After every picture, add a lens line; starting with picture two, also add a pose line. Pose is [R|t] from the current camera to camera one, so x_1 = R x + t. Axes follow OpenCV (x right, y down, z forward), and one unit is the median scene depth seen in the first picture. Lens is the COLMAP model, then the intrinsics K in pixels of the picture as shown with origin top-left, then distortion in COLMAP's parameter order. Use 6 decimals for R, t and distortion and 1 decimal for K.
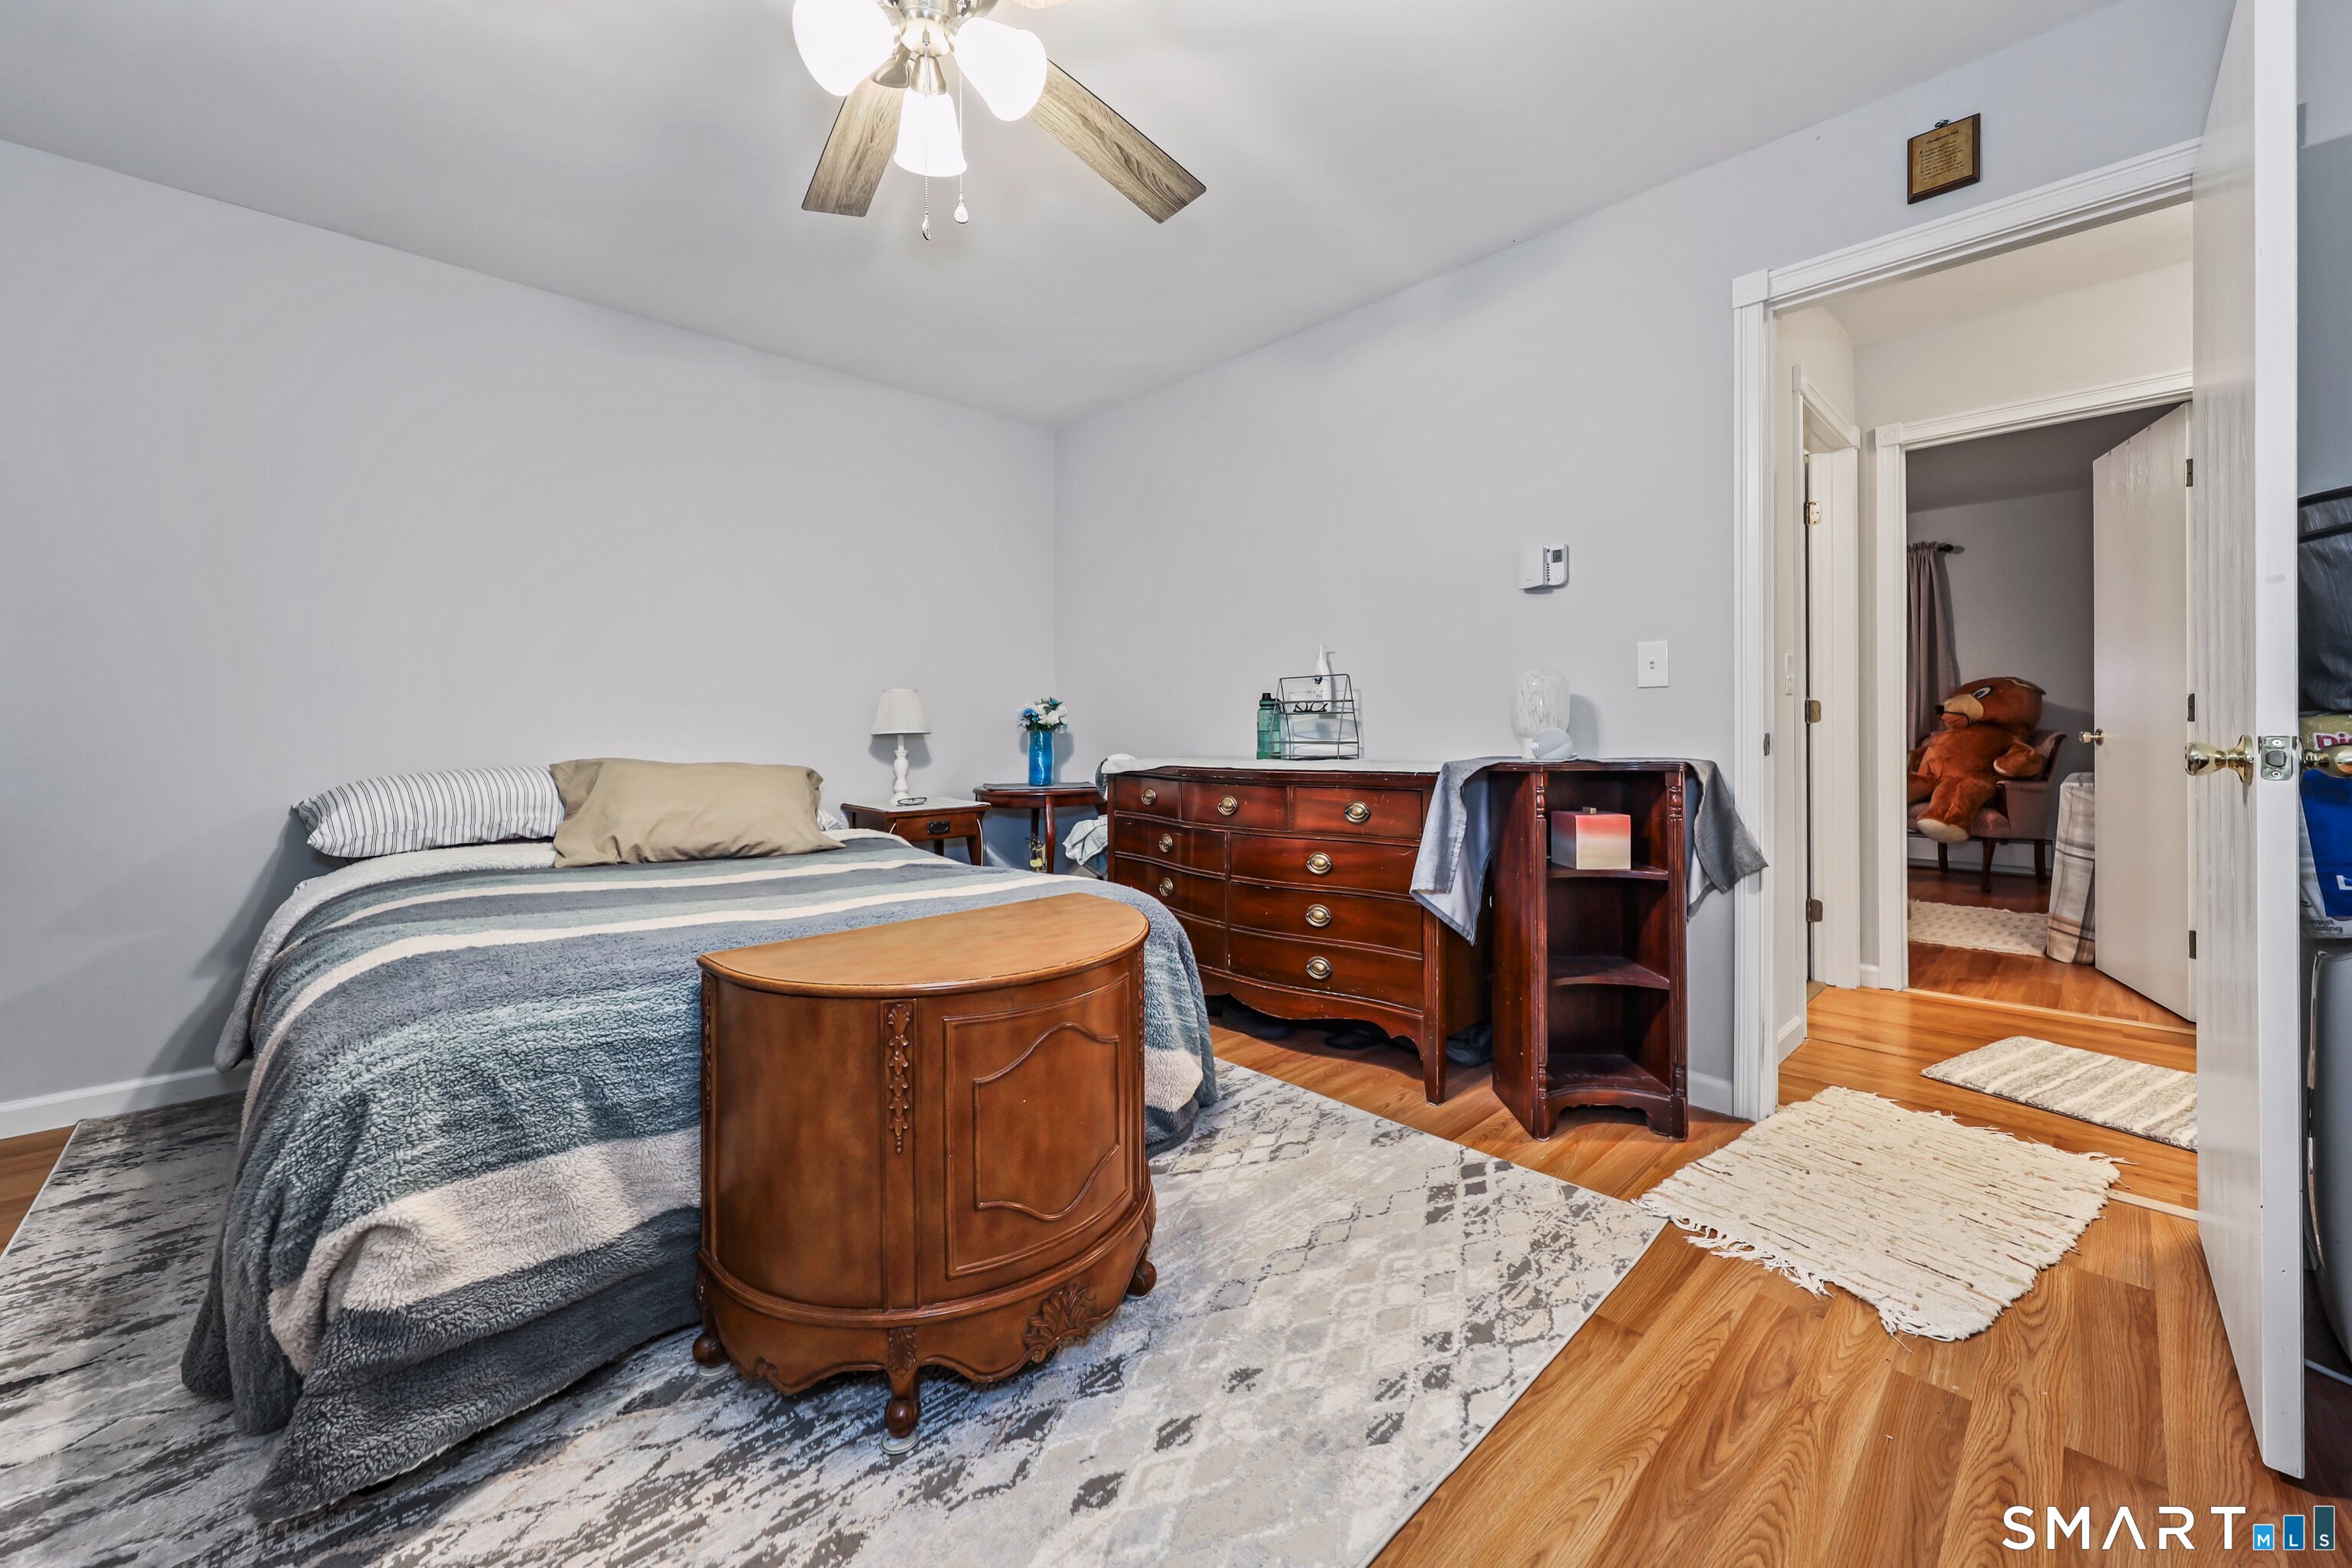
lens RADIAL K [[910.7, 0, 1165.7], [0, 910.7, 735.4], [0, 0, 1]] dist [0.008305, -0.000007]
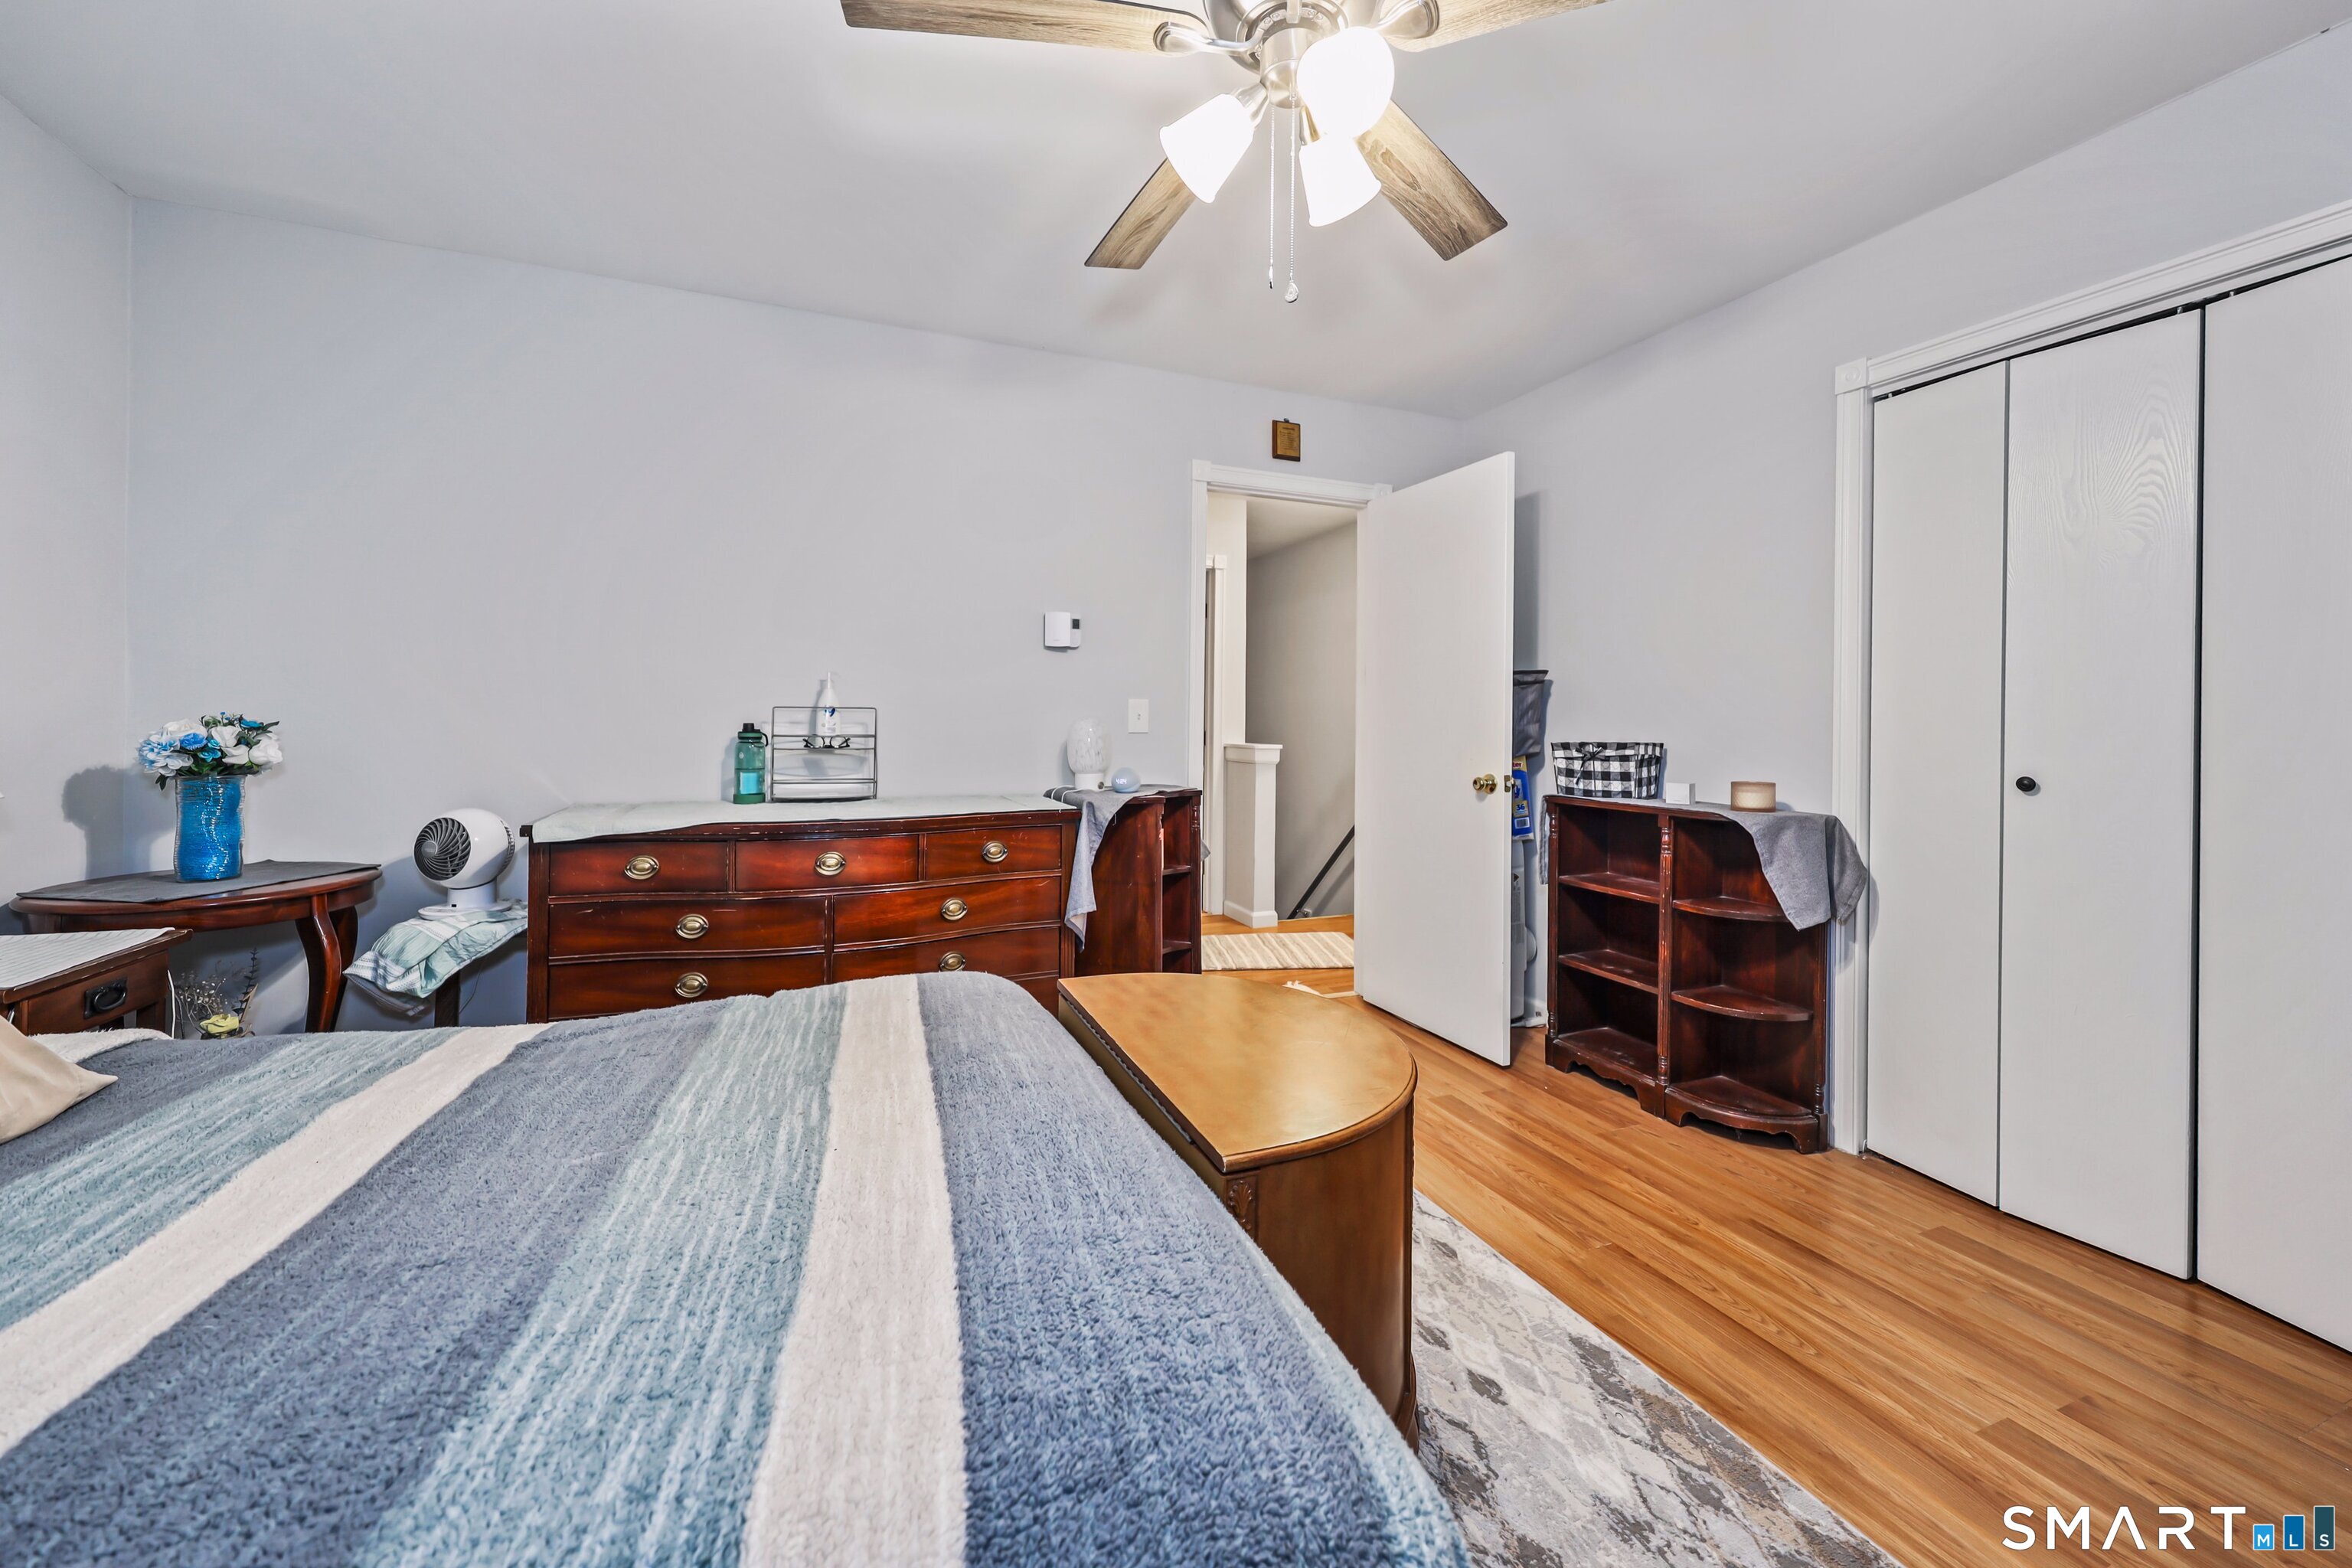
lens RADIAL K [[910.7, 0, 1165.7], [0, 910.7, 735.4], [0, 0, 1]] dist [0.008305, -0.000007]
pose [[0.369592, -0.005847, 0.929176, -0.712799], [-0.004891, 0.999954, 0.008238, -0.060658], [-0.929181, -0.007590, 0.369547, 0.460320]]
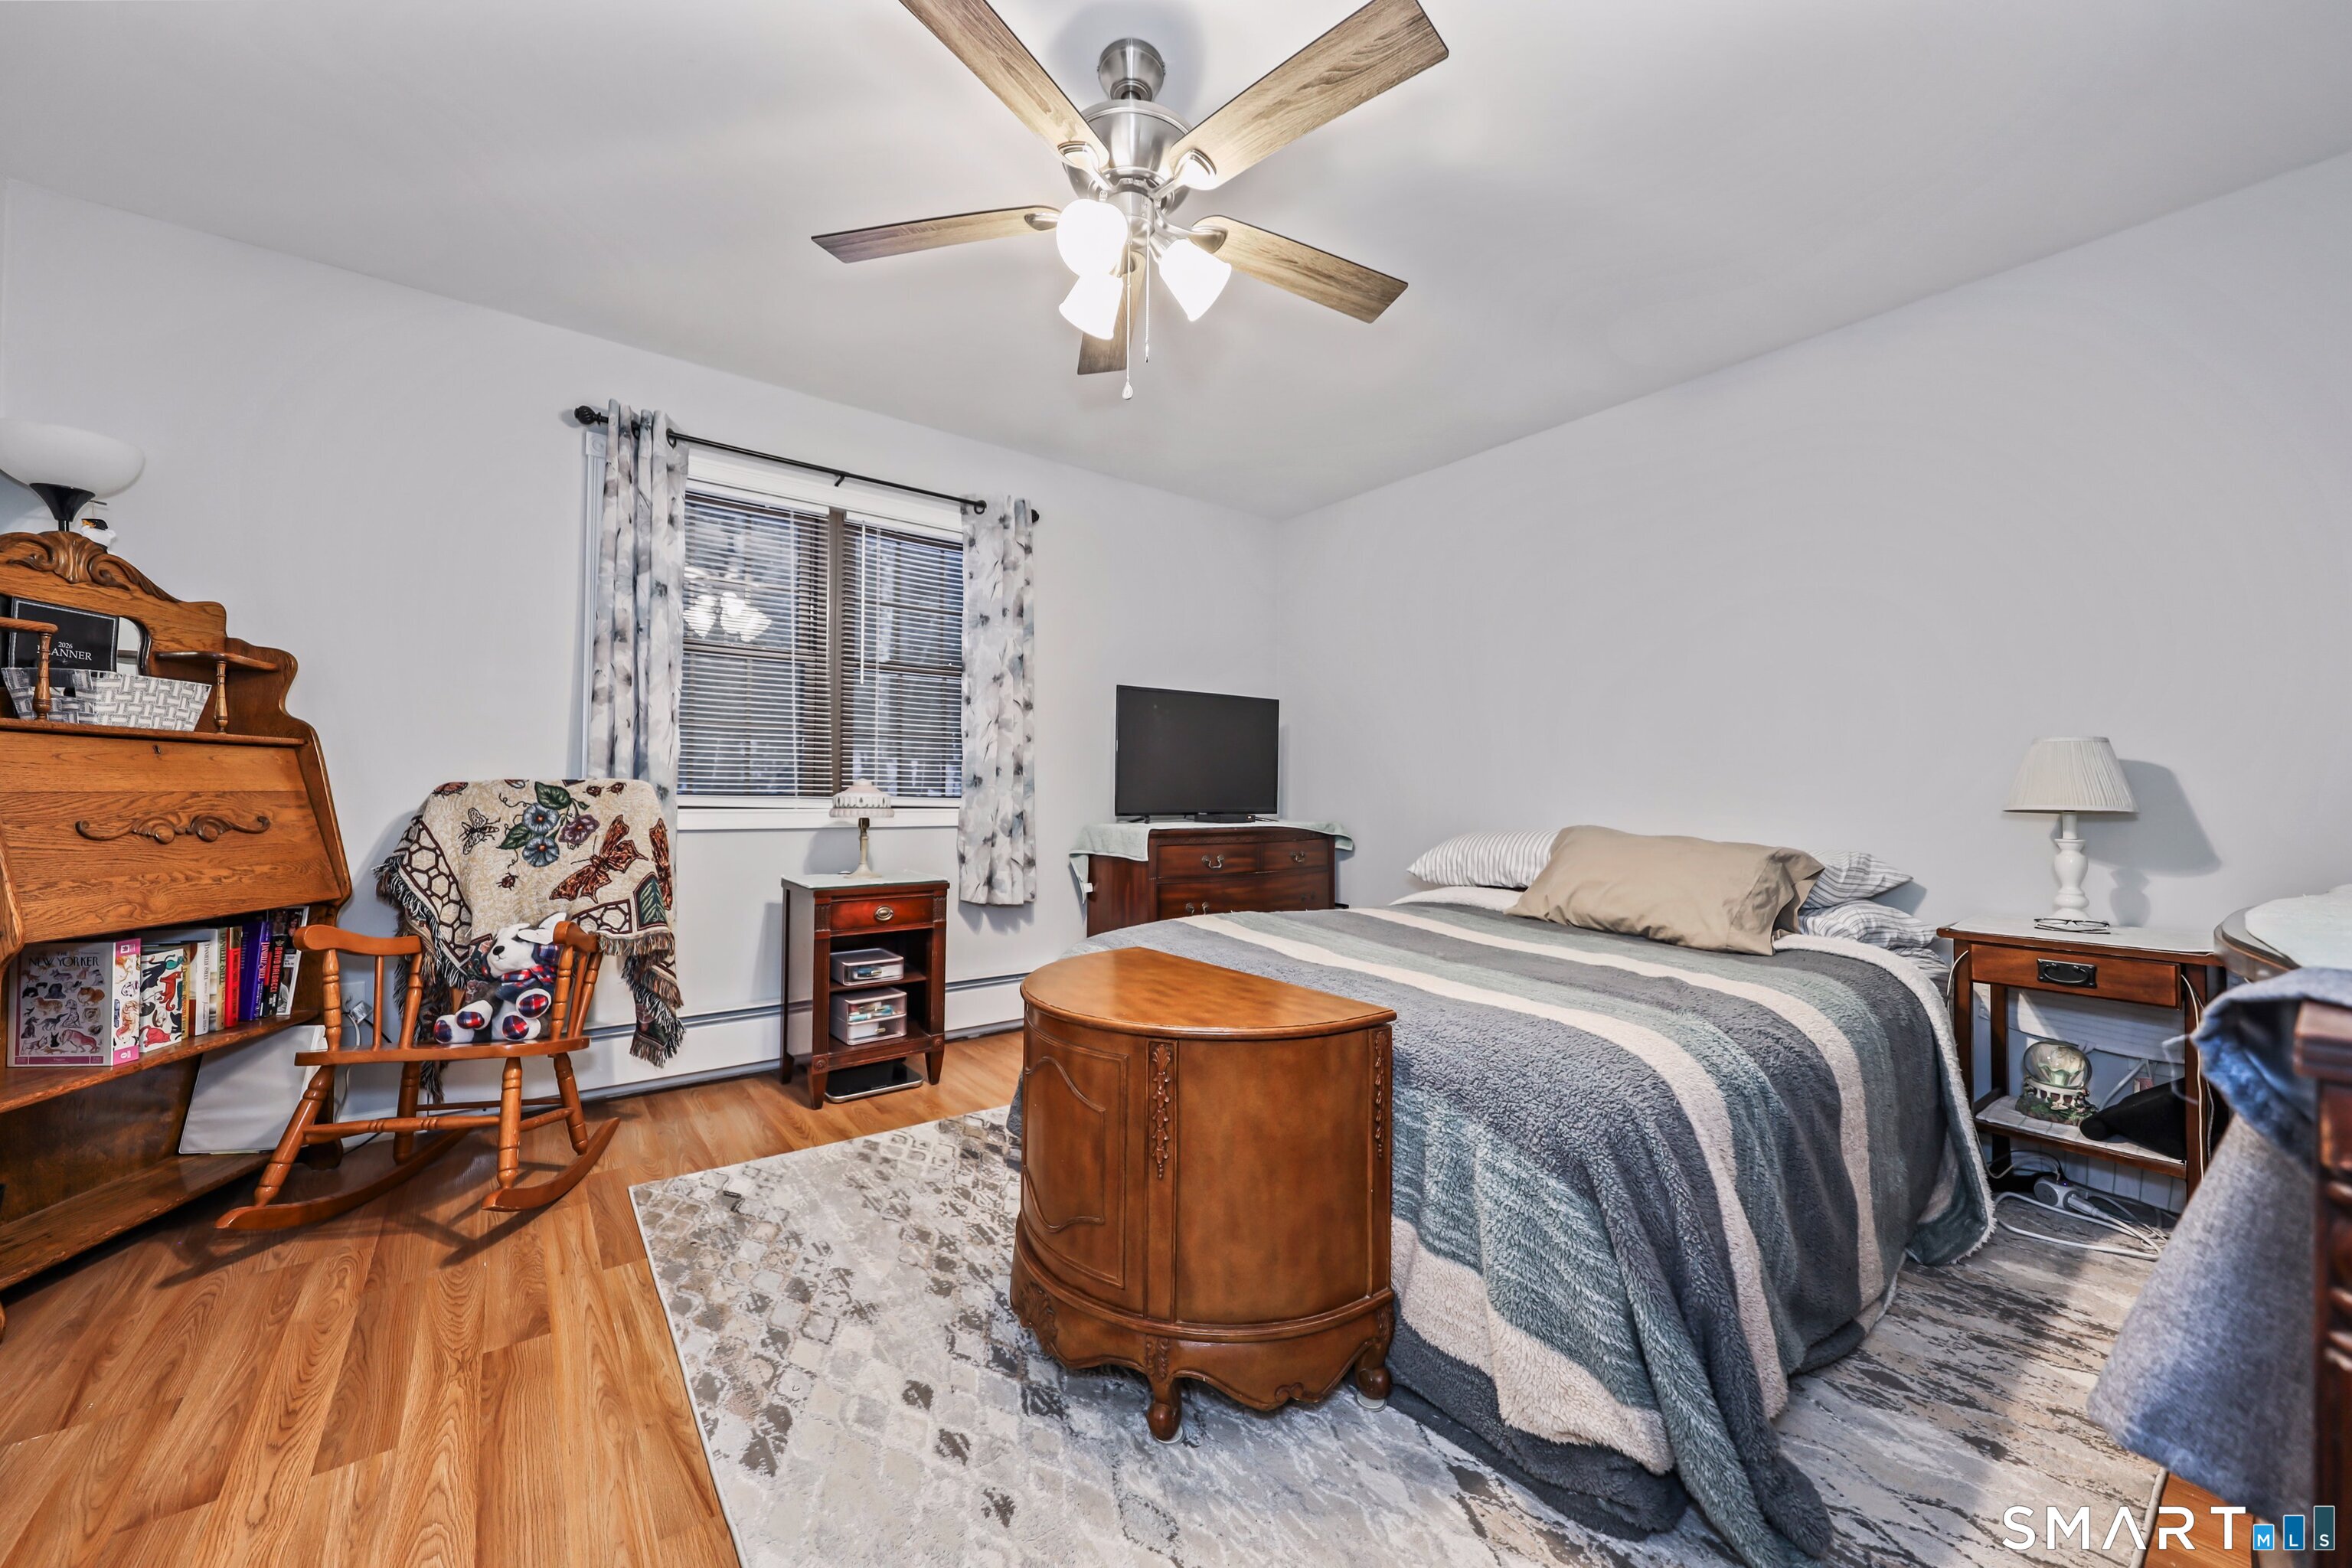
lens RADIAL K [[882.0, 0, 1176.0], [0, 882.0, 784.0], [0, 0, 1]] dist [-0.000952, 0.000040]
pose [[-0.112951, -0.010058, -0.993550, 0.541098], [-0.013742, 0.999869, -0.008560, -0.009794], [0.993505, 0.012687, -0.113075, 0.720524]]
